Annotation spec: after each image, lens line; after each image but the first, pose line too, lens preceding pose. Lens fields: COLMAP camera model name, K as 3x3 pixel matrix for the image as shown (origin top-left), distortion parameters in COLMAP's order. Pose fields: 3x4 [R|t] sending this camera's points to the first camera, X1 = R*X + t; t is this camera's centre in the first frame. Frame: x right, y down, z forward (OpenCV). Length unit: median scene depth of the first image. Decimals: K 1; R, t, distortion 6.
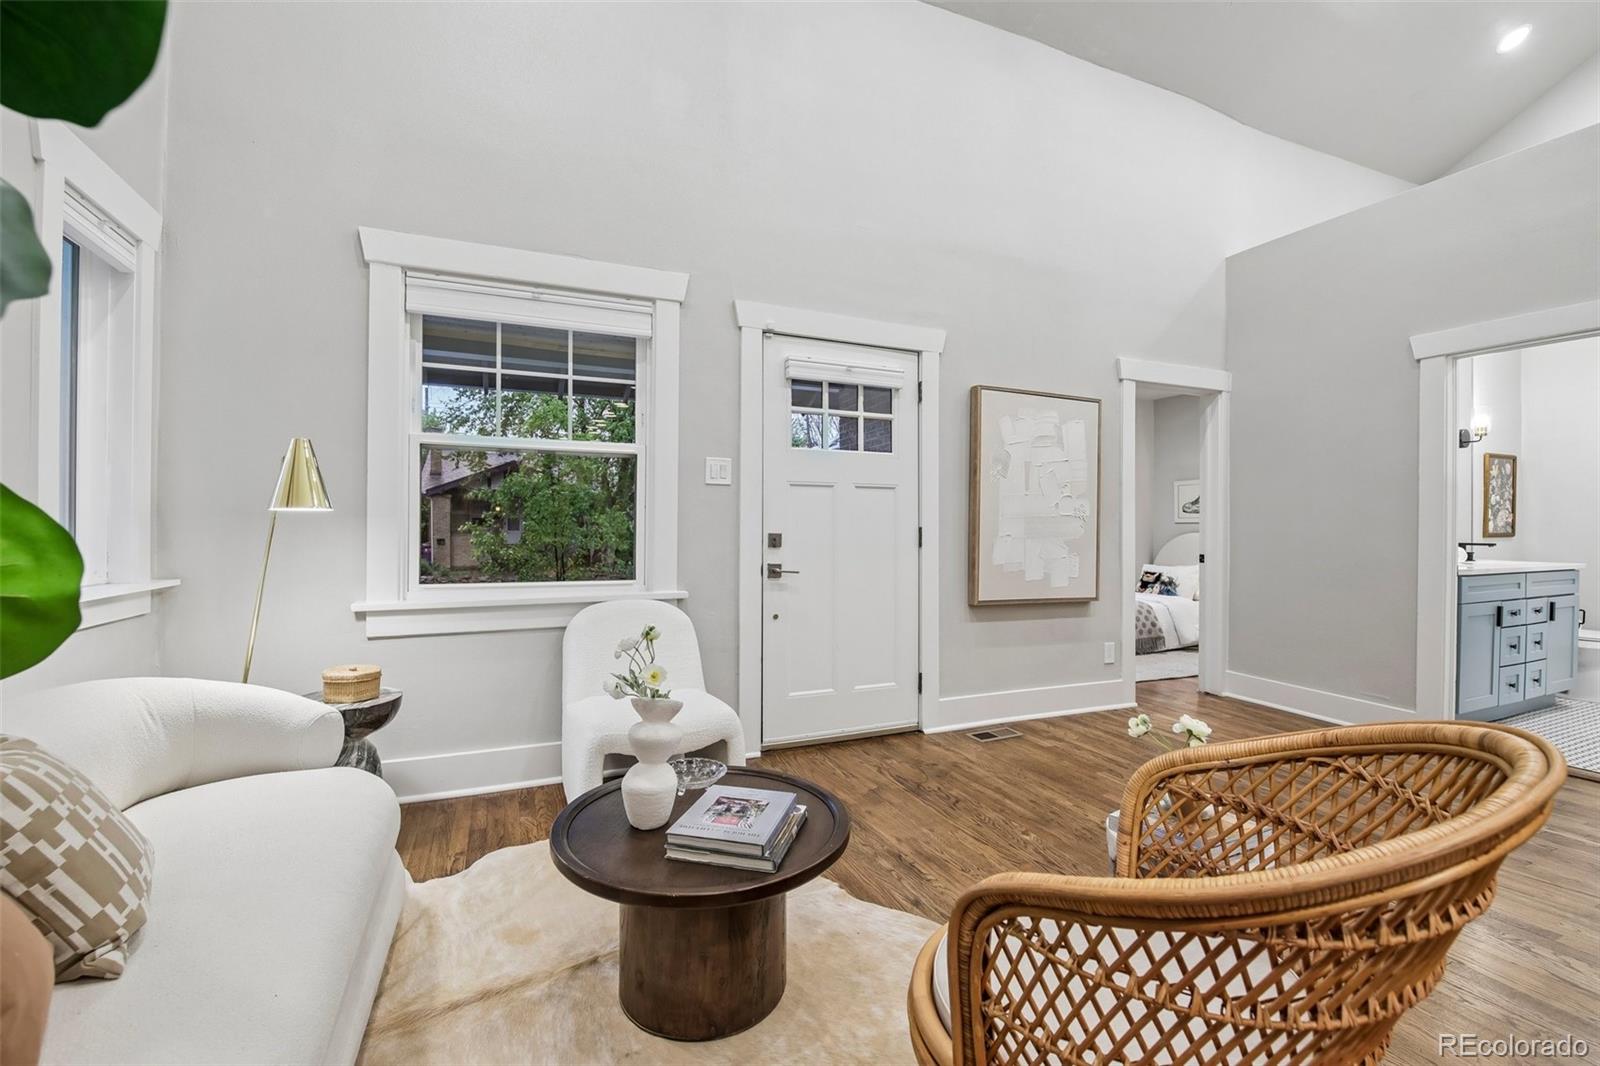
lens RADIAL K [[691.7, 0, 779.9], [0, 691.7, 529.9], [0, 0, 1]] dist [-0.002194, -0.009316]
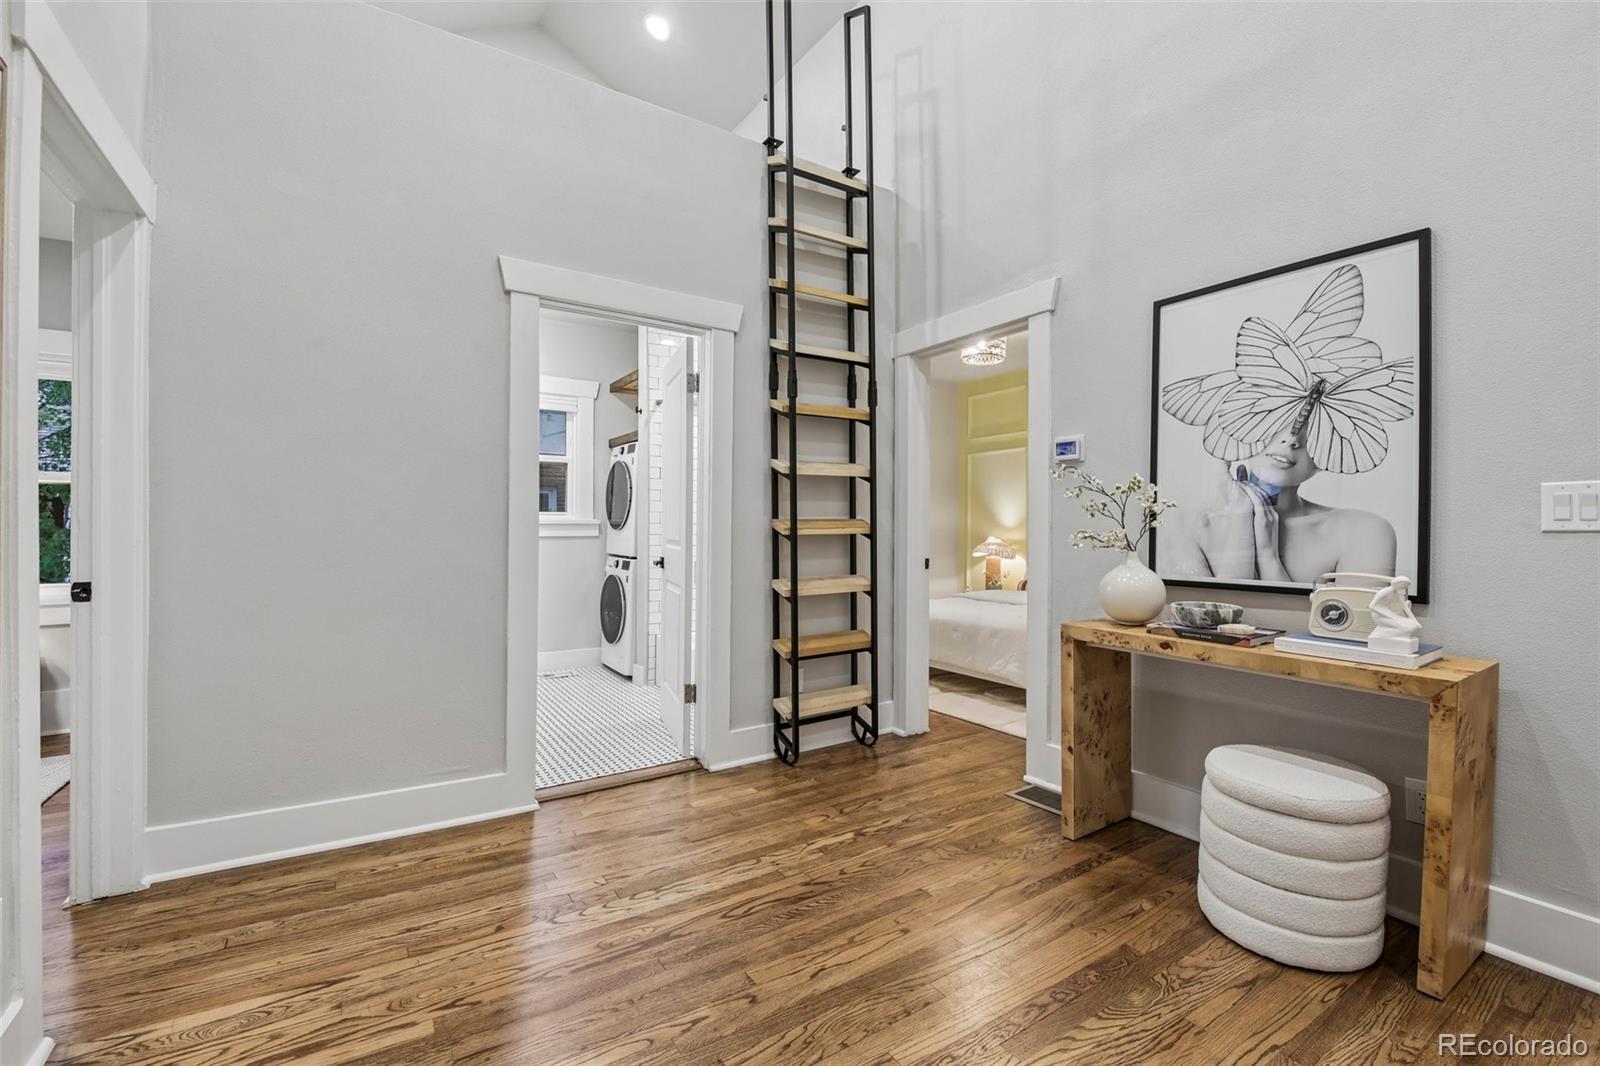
lens RADIAL K [[691.7, 0, 808.5], [0, 691.7, 532.7], [0, 0, 1]] dist [-0.002194, -0.009316]
pose [[-0.191026, -0.015268, 0.981466, 0.157863], [-0.002332, 0.999883, 0.015100, -0.002930], [-0.981582, 0.000596, -0.191039, 0.888148]]
